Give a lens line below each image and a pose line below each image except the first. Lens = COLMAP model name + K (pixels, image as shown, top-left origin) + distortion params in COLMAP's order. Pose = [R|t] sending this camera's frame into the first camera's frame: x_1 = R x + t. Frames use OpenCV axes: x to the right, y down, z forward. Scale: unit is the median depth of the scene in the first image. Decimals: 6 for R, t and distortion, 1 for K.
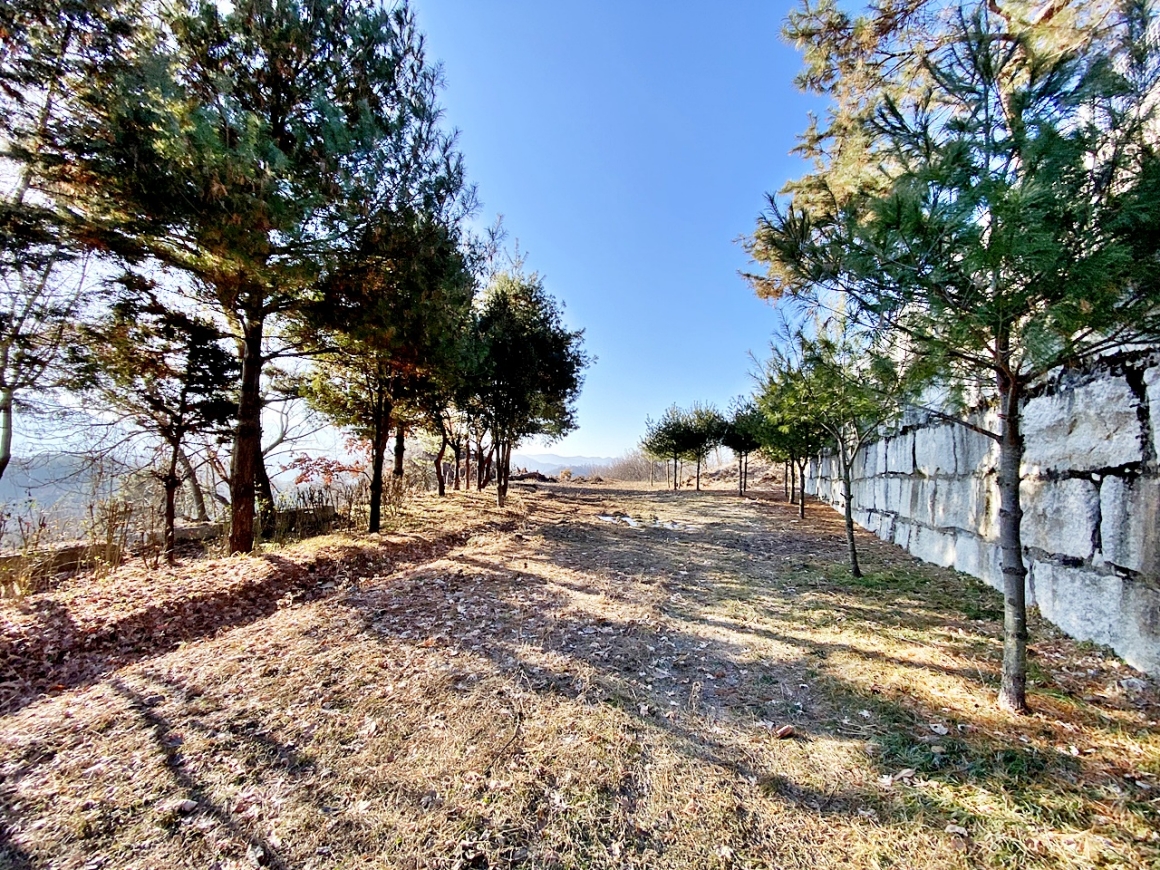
lens RADIAL K [[463.8, 0, 578.5], [0, 463.8, 432.8], [0, 0, 1]] dist [-0.003261, -0.011552]
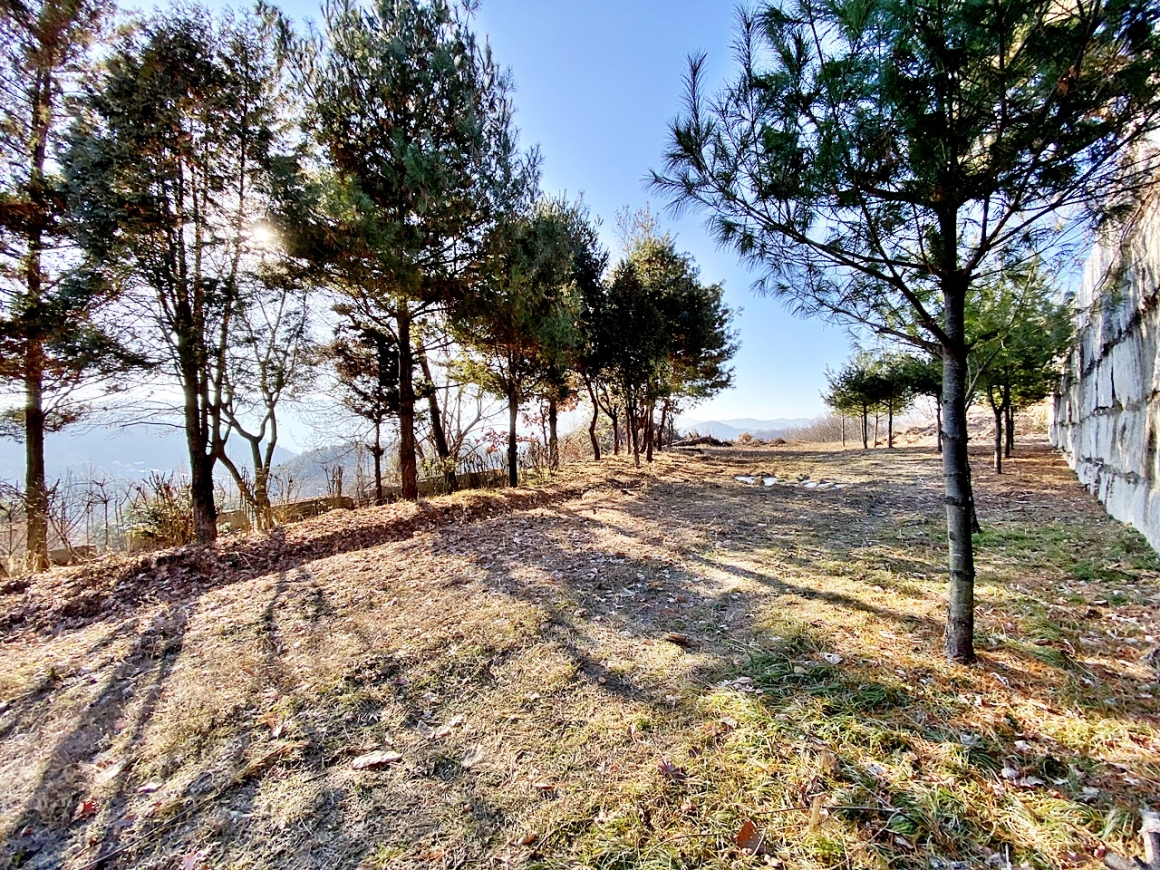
lens RADIAL K [[463.8, 0, 582.2], [0, 463.8, 430.0], [0, 0, 1]] dist [-0.003261, -0.011552]
pose [[0.916451, -0.053412, -0.396566, 0.182314], [0.077201, 0.996033, 0.044257, 0.023217], [0.392629, -0.071175, 0.916939, -0.013801]]
